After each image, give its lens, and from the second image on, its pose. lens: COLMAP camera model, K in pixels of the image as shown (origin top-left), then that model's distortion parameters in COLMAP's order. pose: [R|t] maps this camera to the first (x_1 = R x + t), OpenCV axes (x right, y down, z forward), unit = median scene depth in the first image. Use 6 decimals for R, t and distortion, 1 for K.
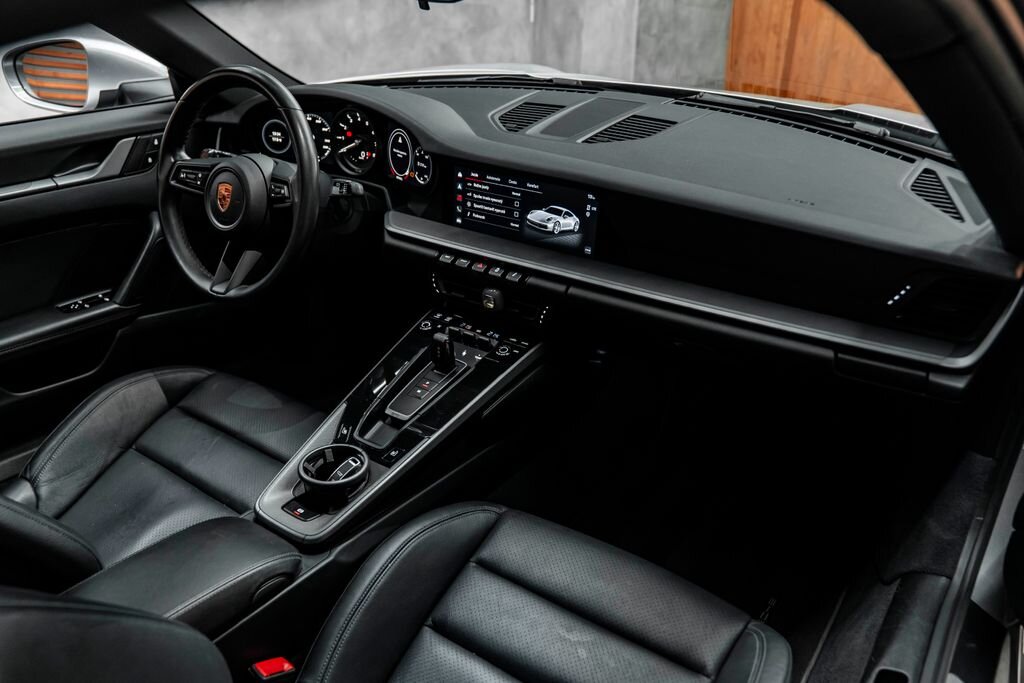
lens RADIAL K [[819.5, 0, 512.0], [0, 819.5, 341.5], [0, 0, 1]] dist [-0.002469, -0.000511]
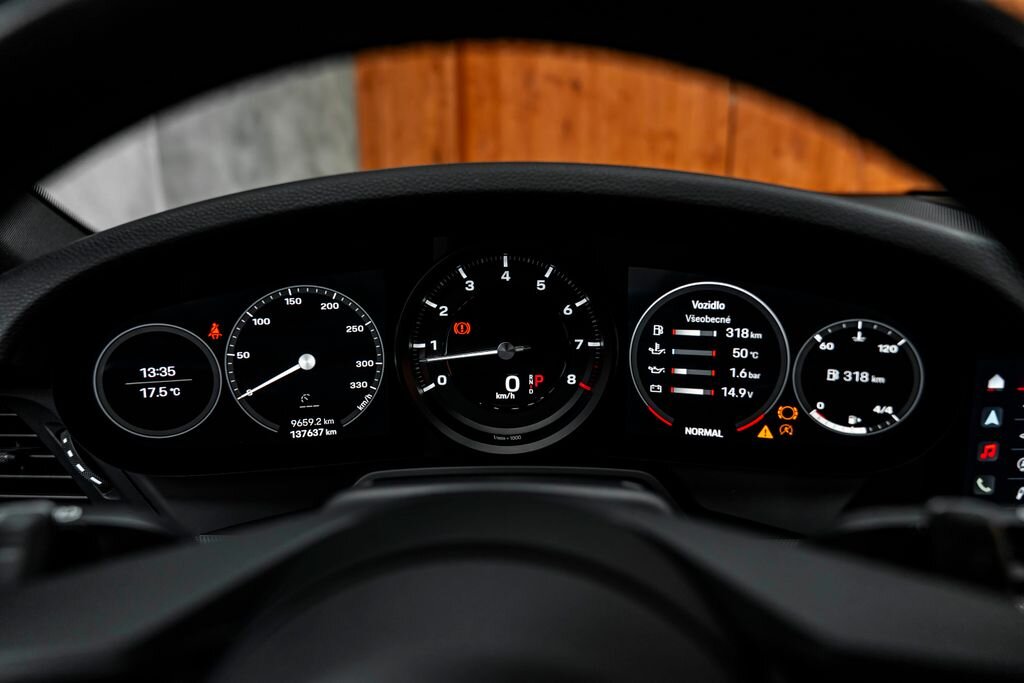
lens RADIAL K [[700.9, 0, 512.0], [0, 700.9, 341.5], [0, 0, 1]] dist [-0.025656, 0.011932]
pose [[0.824560, -0.152942, 0.544711, -0.387440], [0.264533, 0.955270, -0.132221, -0.245996], [-0.500124, 0.253118, 0.828135, 0.910911]]
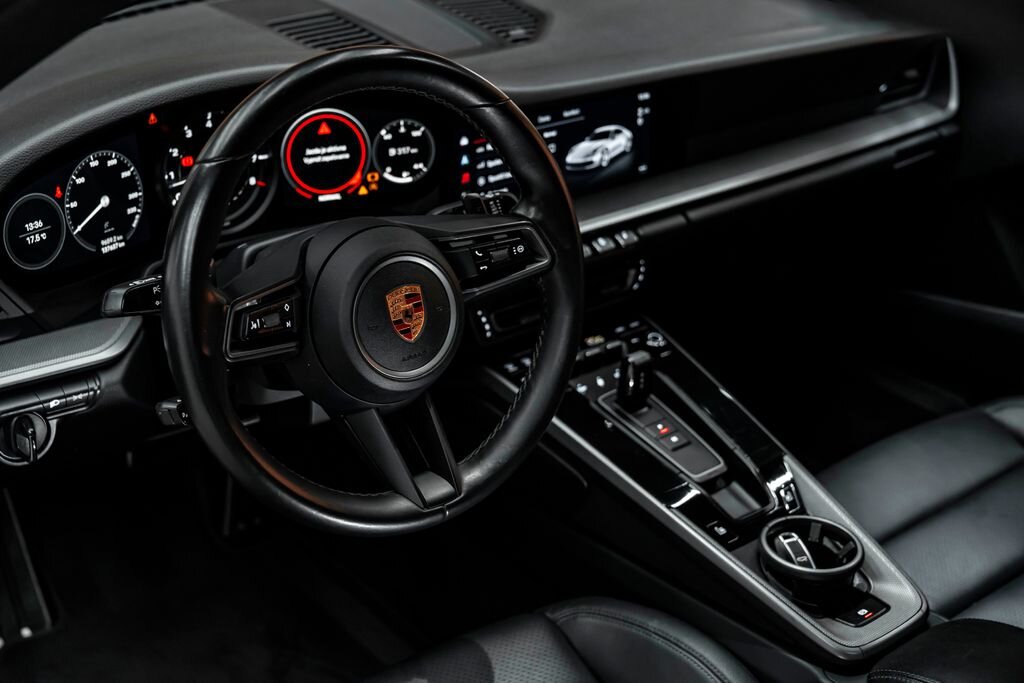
lens RADIAL K [[1415.5, 0, 512.0], [0, 1415.5, 341.5], [0, 0, 1]] dist [0.034611, -0.037953]
pose [[0.263508, -0.415954, 0.870371, -1.089437], [0.405908, 0.866307, 0.291121, -0.386519], [-0.875101, 0.276578, 0.397118, 0.622793]]
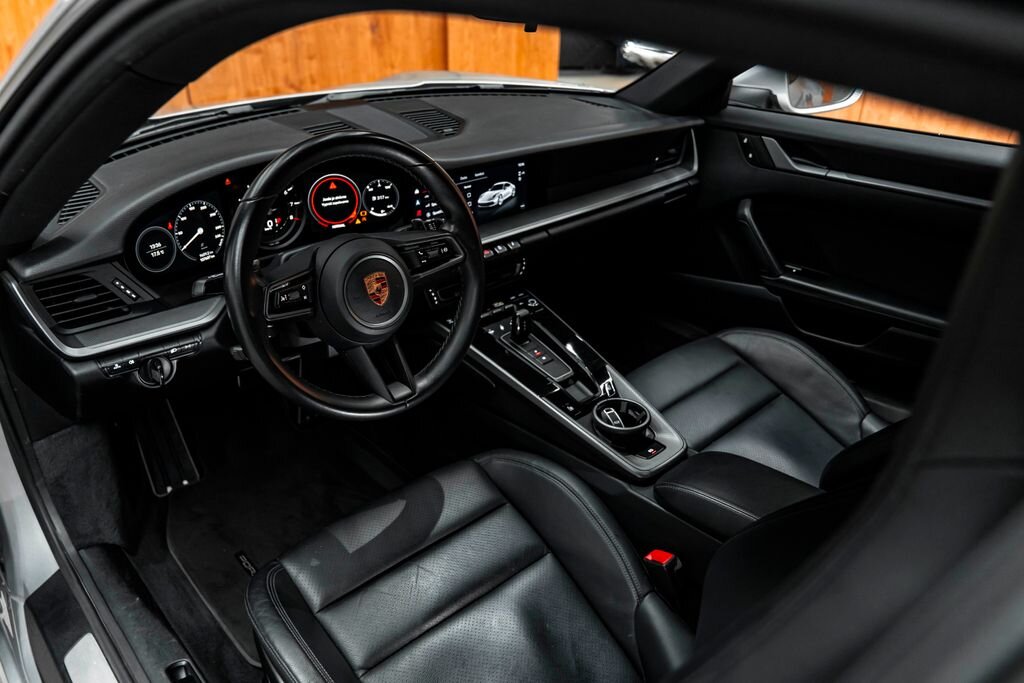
lens RADIAL K [[748.2, 0, 512.0], [0, 748.2, 341.5], [0, 0, 1]] dist [-0.008805, 0.000118]
pose [[0.205172, -0.457435, 0.865250, -1.013802], [0.423797, 0.838403, 0.342749, -0.337217], [-0.882213, 0.296368, 0.365876, 0.627486]]
